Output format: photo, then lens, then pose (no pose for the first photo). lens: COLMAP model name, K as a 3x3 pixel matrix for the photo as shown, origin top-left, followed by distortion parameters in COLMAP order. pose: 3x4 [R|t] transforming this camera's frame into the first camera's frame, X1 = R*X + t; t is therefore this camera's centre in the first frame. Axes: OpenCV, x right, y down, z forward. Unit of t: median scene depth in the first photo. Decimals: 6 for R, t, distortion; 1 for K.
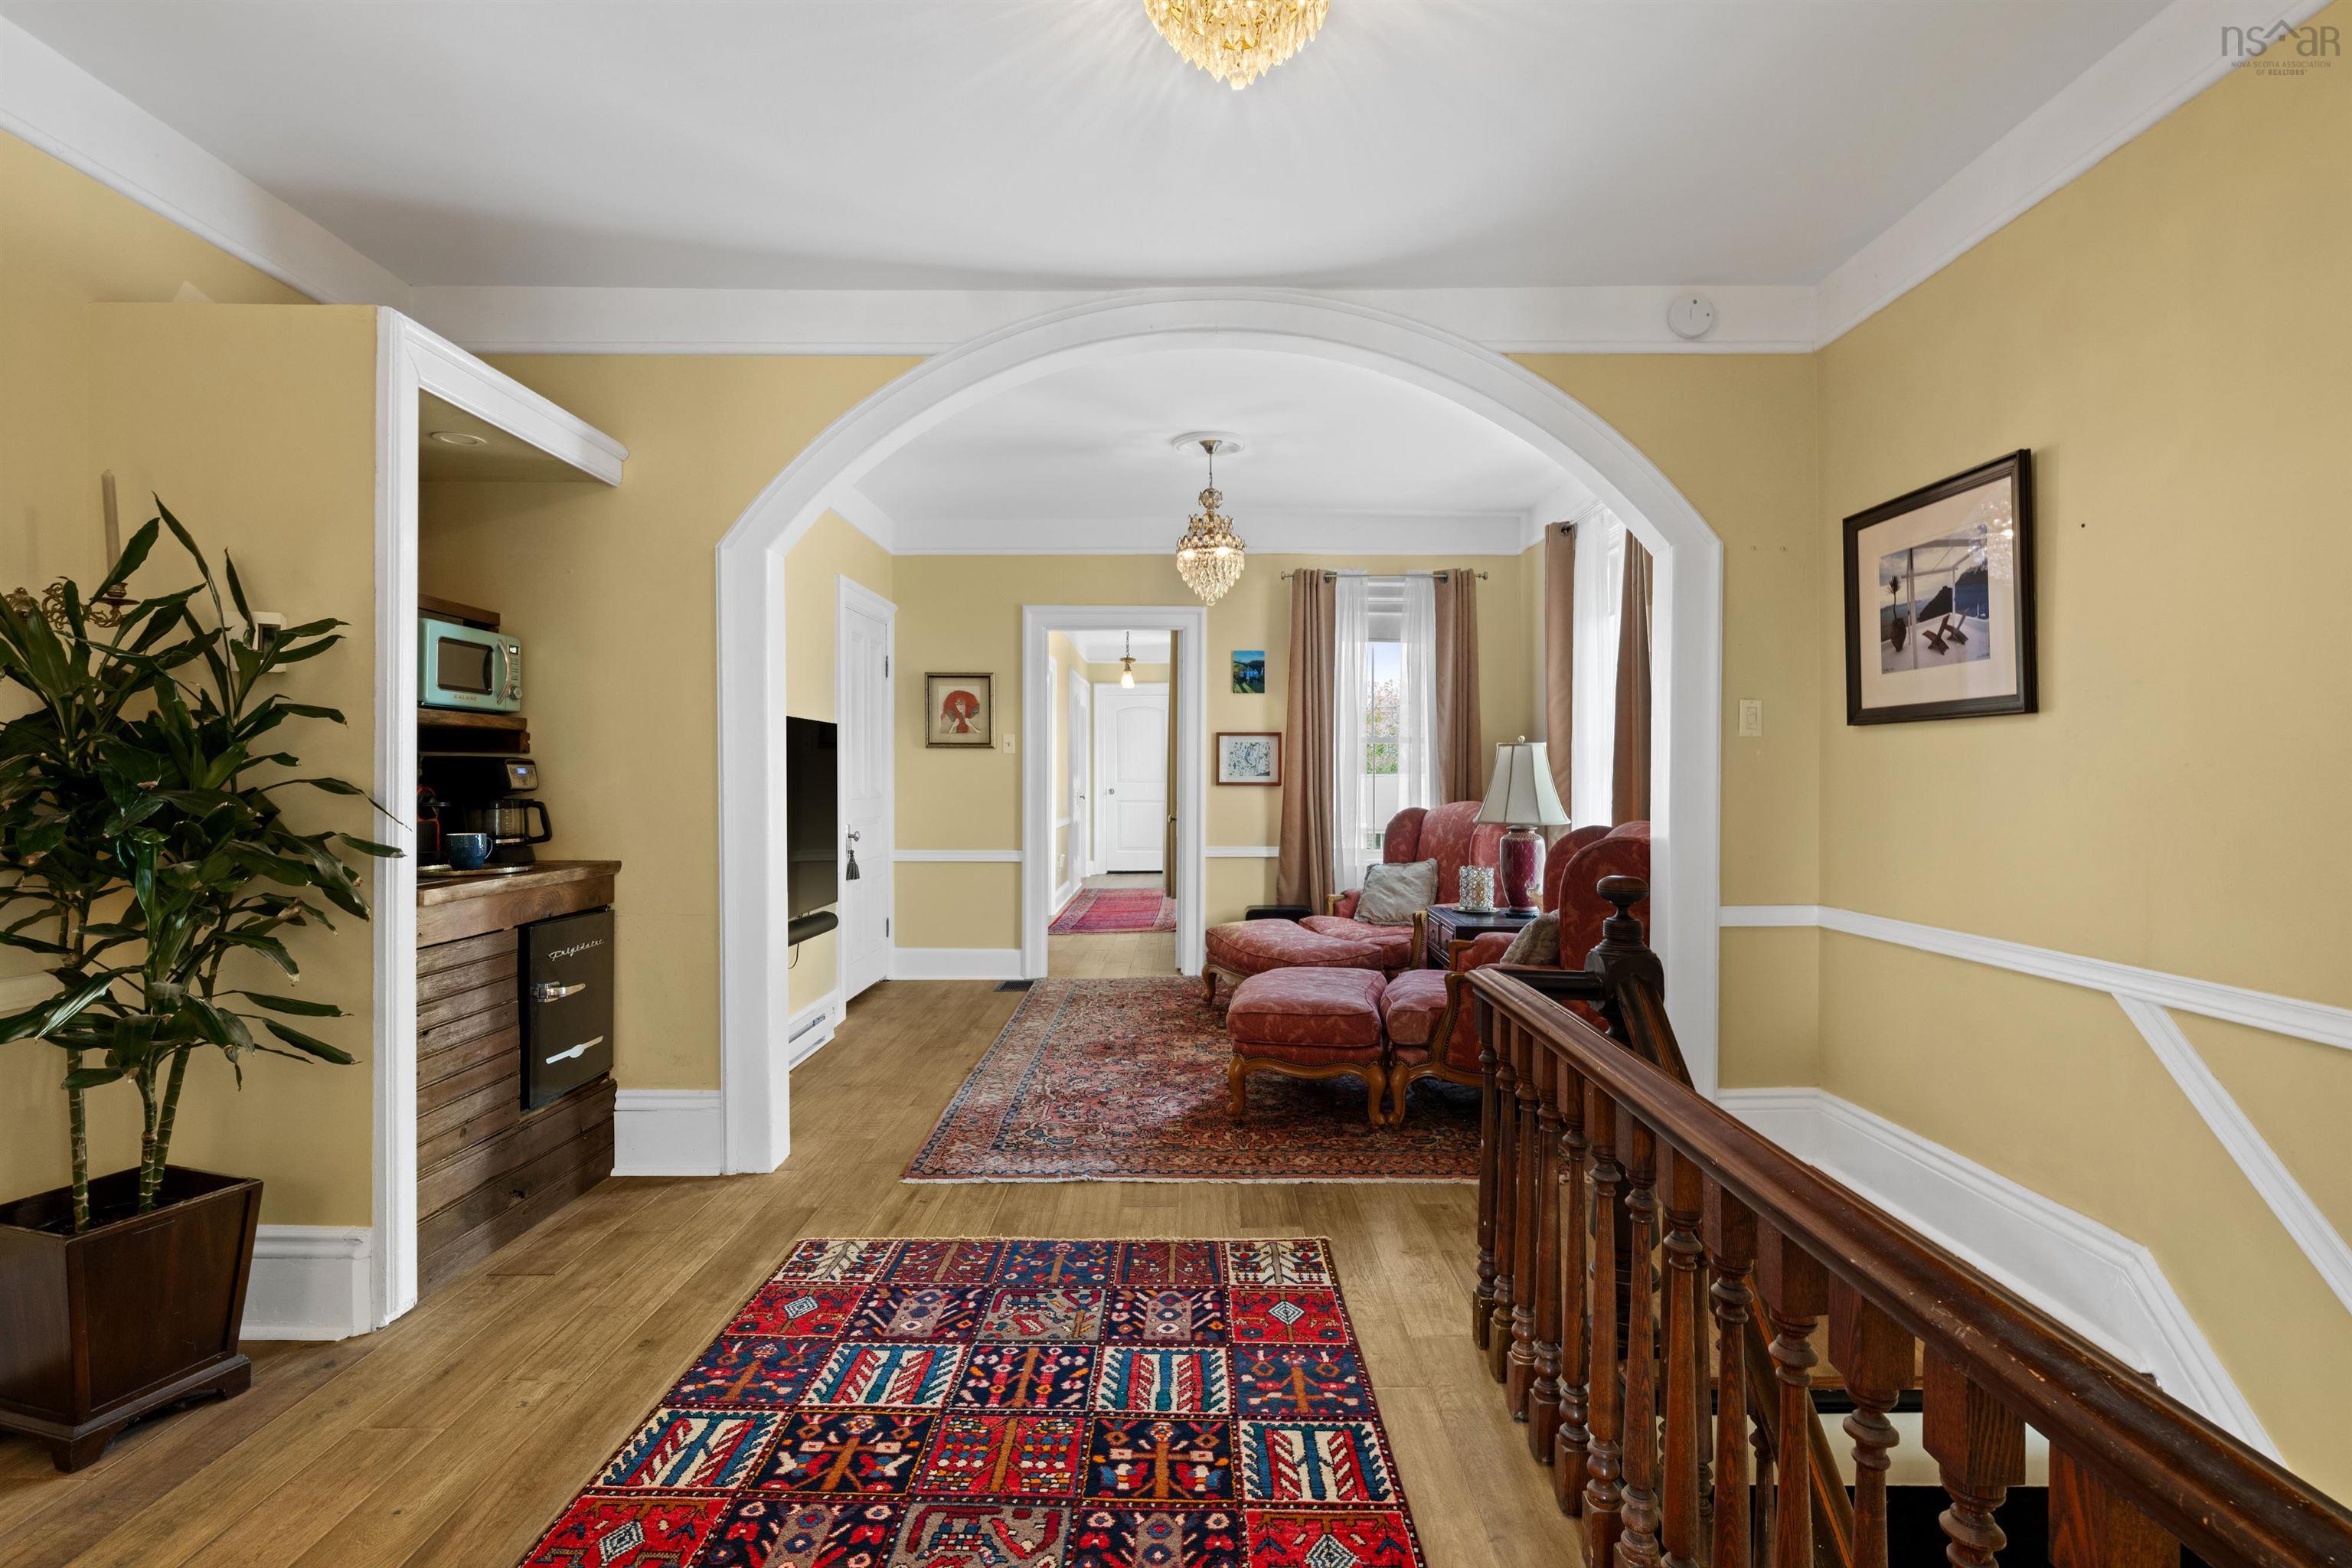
lens RADIAL K [[1138.7, 0, 1187.1], [0, 1138.7, 778.5], [0, 0, 1]] dist [-0.005153, -0.000554]
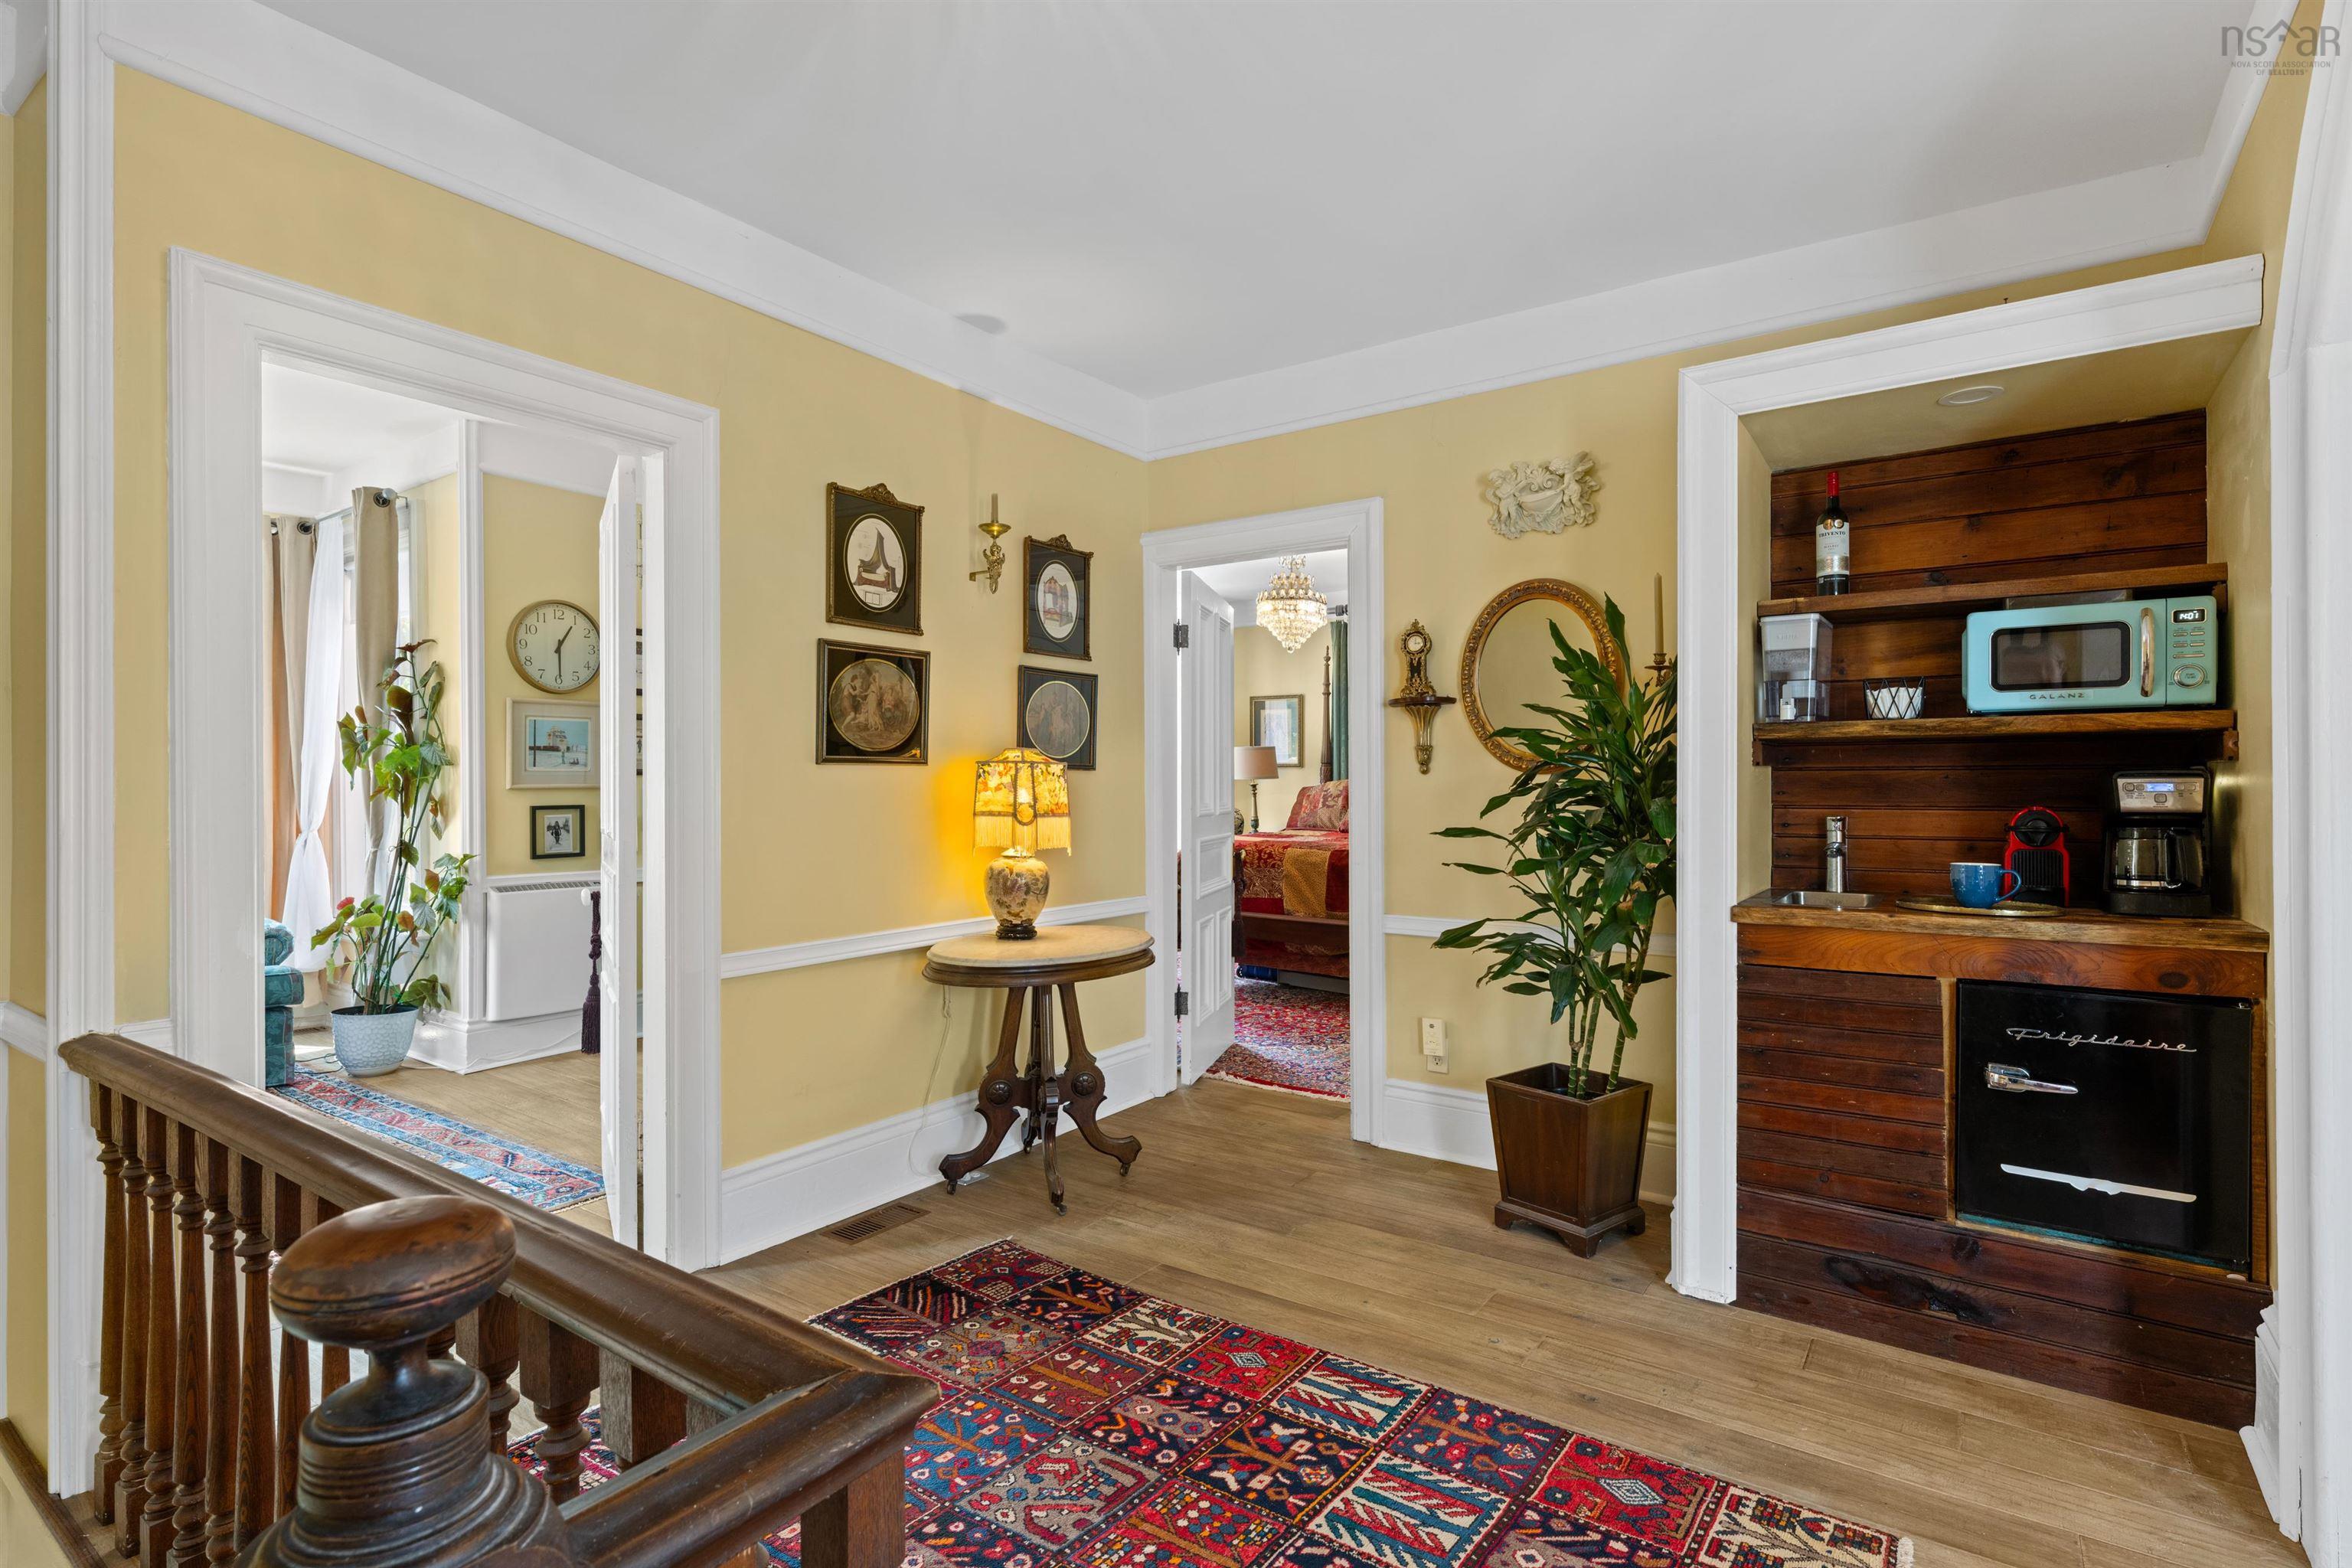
lens RADIAL K [[1138.7, 0, 1183.4], [0, 1138.7, 788.5], [0, 0, 1]] dist [-0.005153, -0.000554]
pose [[-0.571244, -0.003046, -0.820775, 0.518029], [-0.003616, 0.999993, -0.001195, -0.003661], [0.820772, 0.002286, -0.571251, 1.349395]]
